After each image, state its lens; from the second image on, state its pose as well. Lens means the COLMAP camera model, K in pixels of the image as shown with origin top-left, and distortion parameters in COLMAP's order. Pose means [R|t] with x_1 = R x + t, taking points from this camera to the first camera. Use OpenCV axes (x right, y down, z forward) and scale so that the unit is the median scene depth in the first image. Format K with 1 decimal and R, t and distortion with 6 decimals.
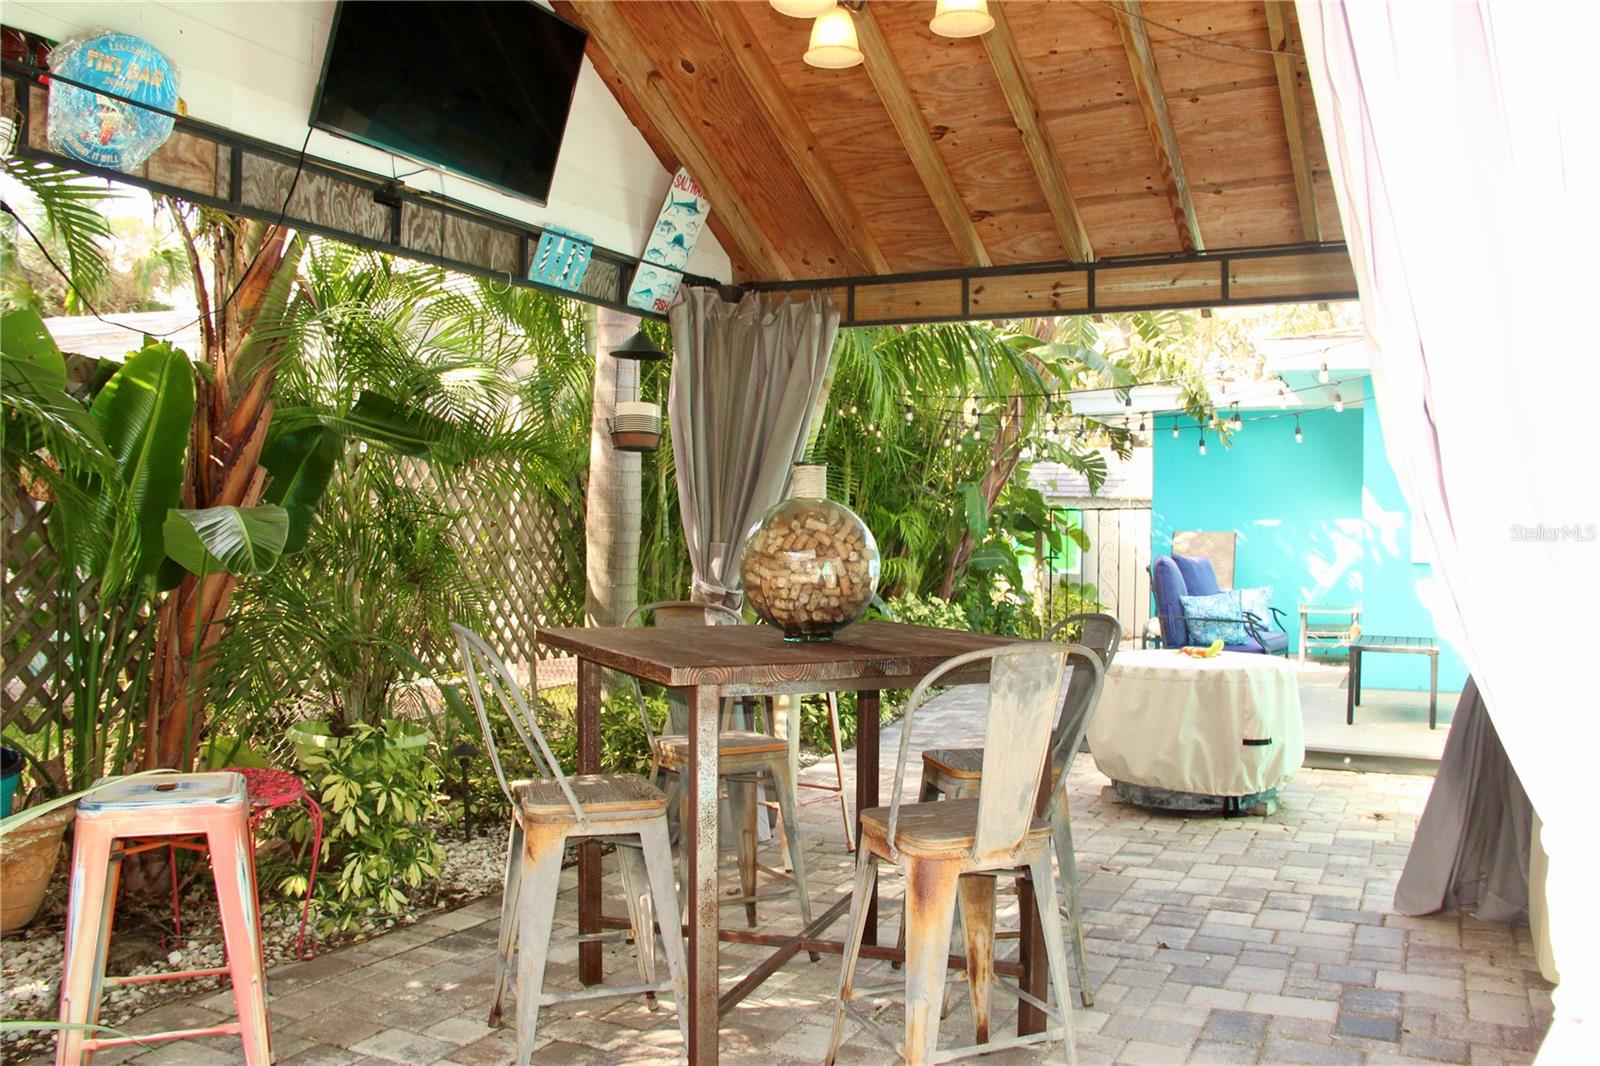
lens RADIAL K [[1342.0, 0, 803.6], [0, 1342.0, 527.3], [0, 0, 1]] dist [-0.168052, 0.119540]
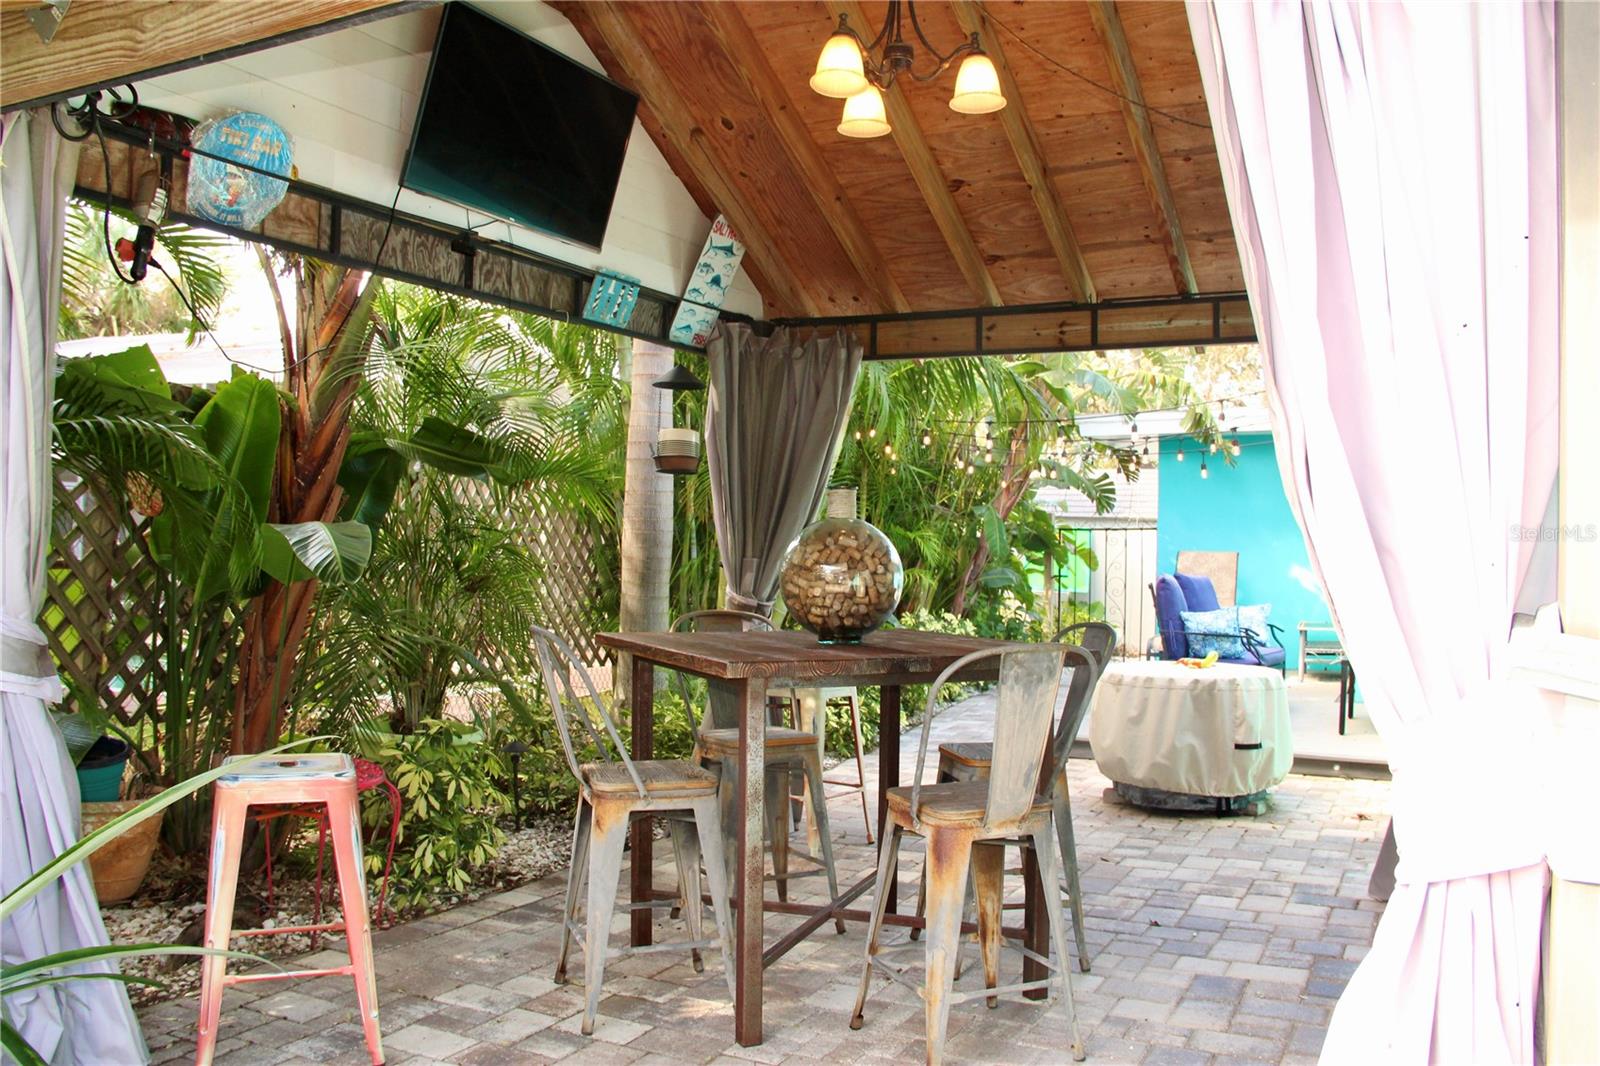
lens RADIAL K [[1342.0, 0, 796.6], [0, 1342.0, 535.3], [0, 0, 1]] dist [-0.168052, 0.119540]
pose [[0.999899, 0.005909, -0.012926, -0.014949], [-0.006009, 0.999952, -0.007745, 0.001525], [0.012880, 0.007822, 0.999886, -0.108284]]
